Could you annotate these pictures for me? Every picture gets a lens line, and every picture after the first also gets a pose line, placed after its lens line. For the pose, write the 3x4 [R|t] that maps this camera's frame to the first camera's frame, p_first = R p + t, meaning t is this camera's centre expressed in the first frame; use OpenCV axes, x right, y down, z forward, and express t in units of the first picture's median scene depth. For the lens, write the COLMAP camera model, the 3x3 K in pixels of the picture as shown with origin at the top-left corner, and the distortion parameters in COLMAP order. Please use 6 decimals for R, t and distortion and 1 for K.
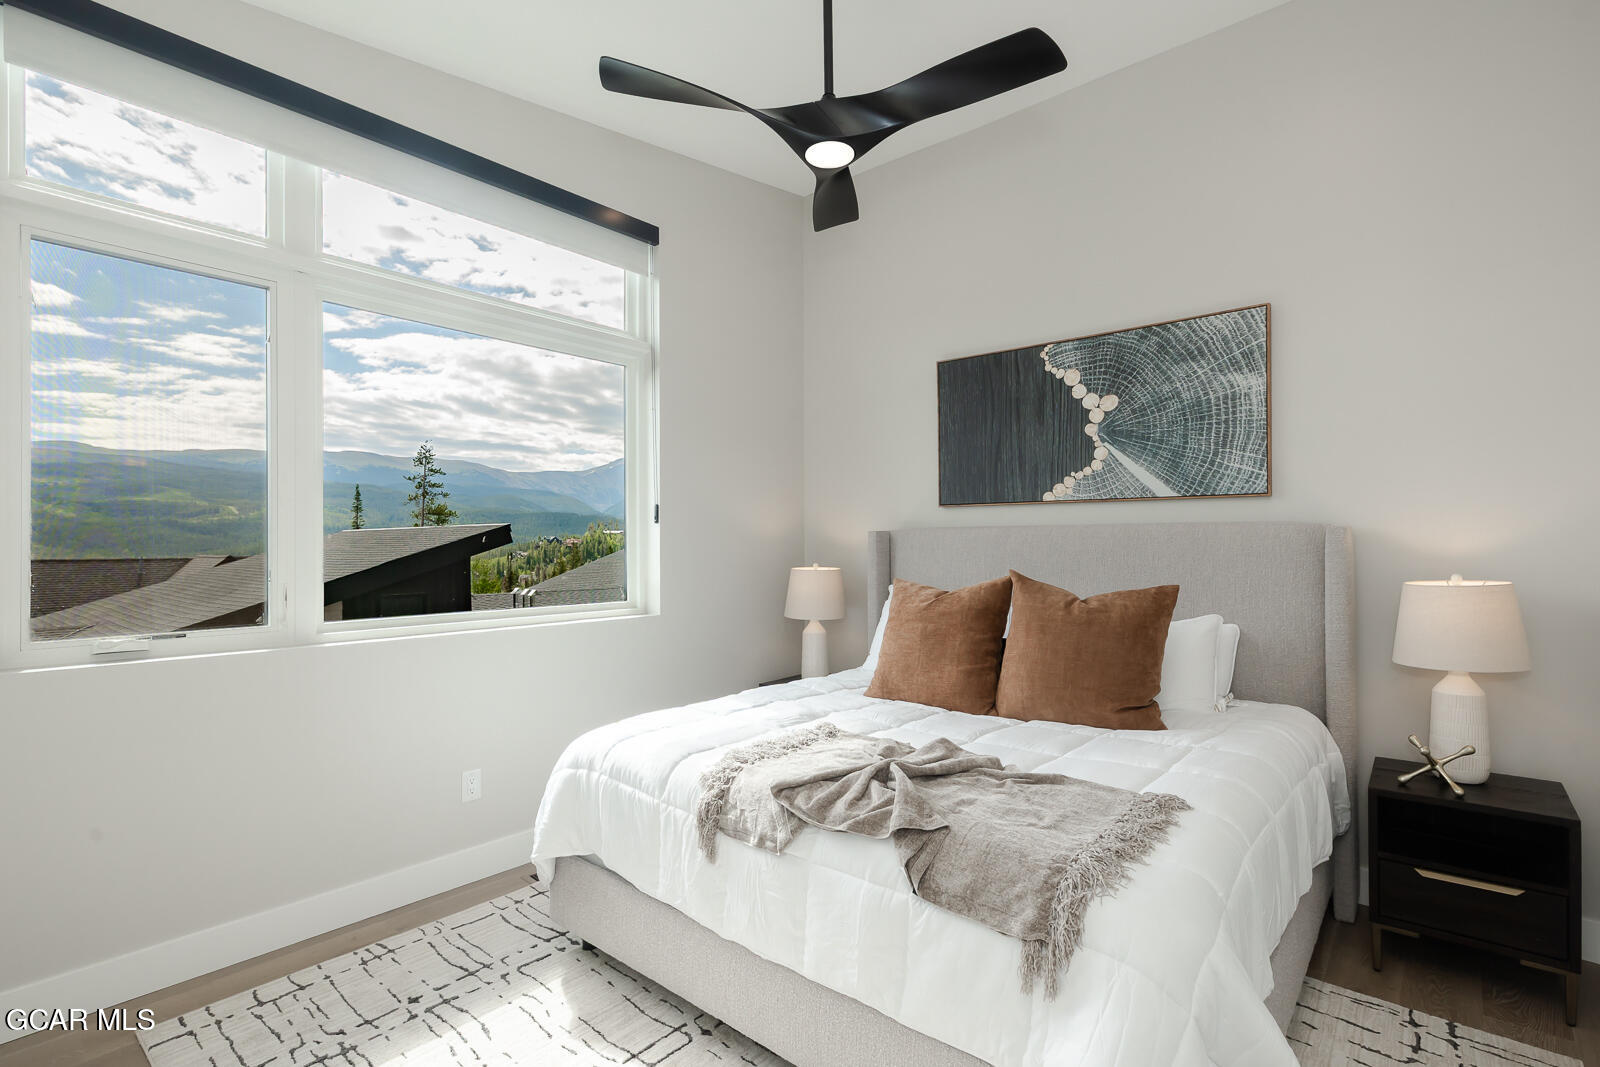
lens RADIAL K [[754.6, 0, 800.0], [0, 754.6, 533.5], [0, 0, 1]] dist [0.000080, 0.000070]
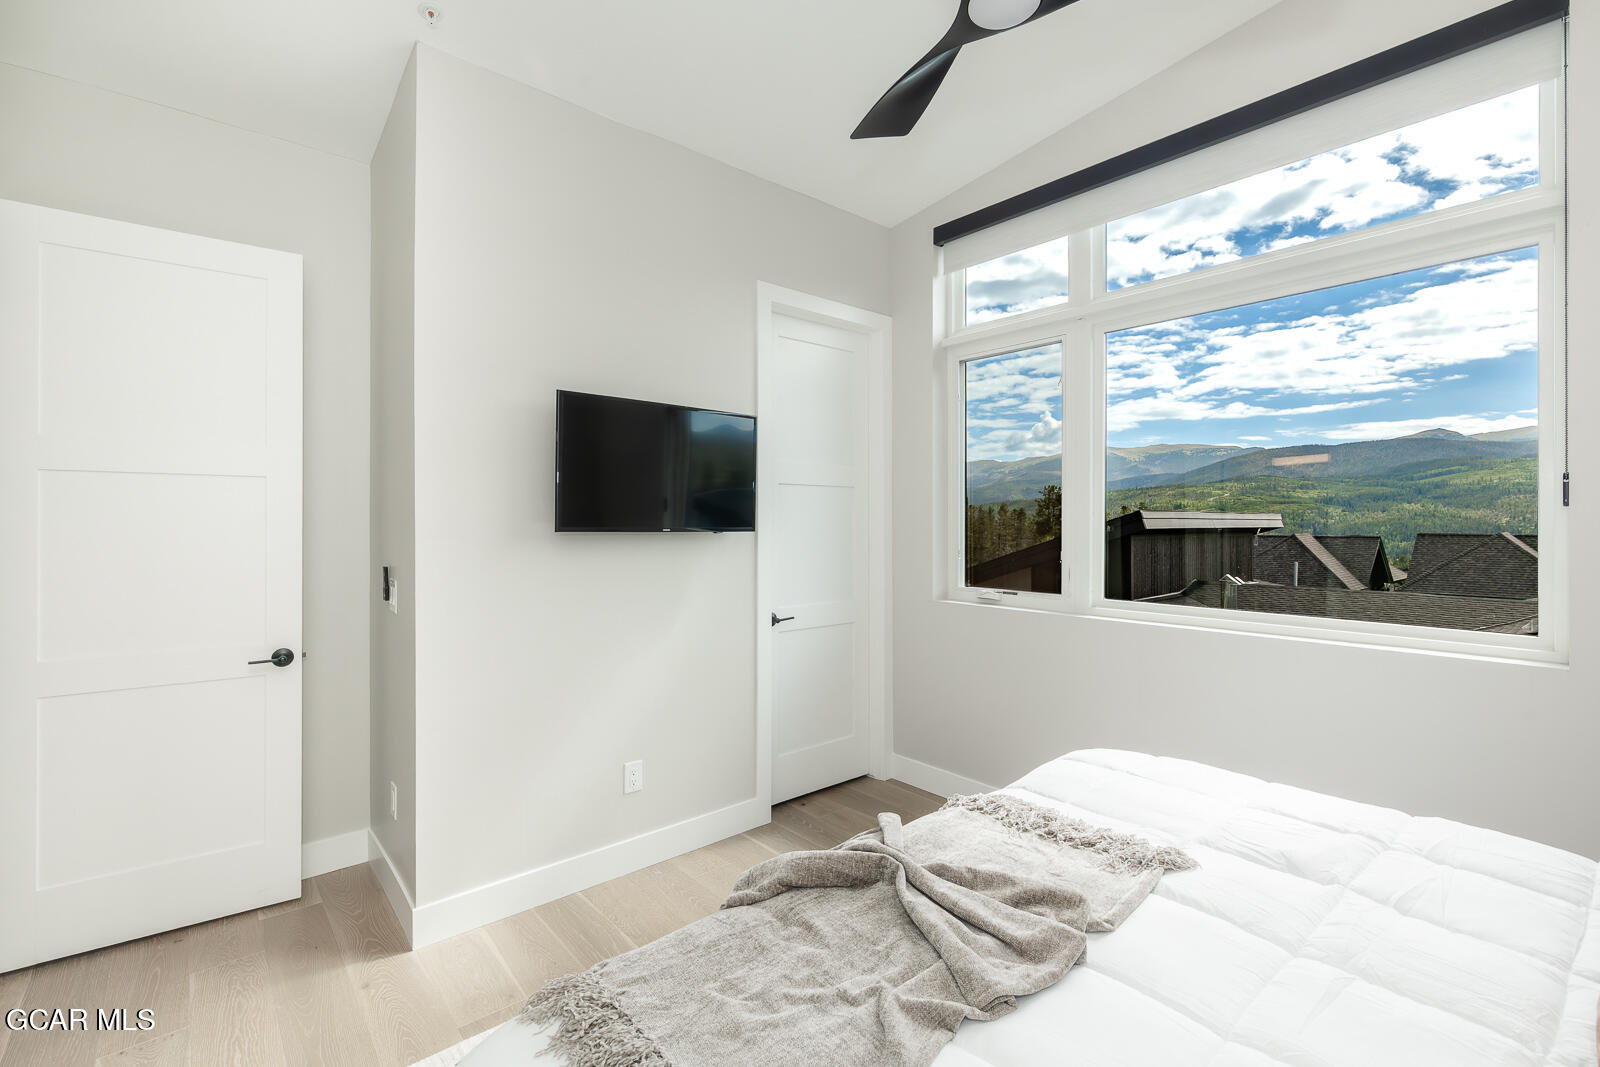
lens RADIAL K [[724.9, 0, 797.8], [0, 724.9, 505.3], [0, 0, 1]] dist [-0.000039, 0.000276]
pose [[-0.155074, -0.017723, -0.987744, 0.582758], [0.002689, 0.999828, -0.018362, -0.009682], [0.987899, -0.005504, -0.155000, 0.721104]]
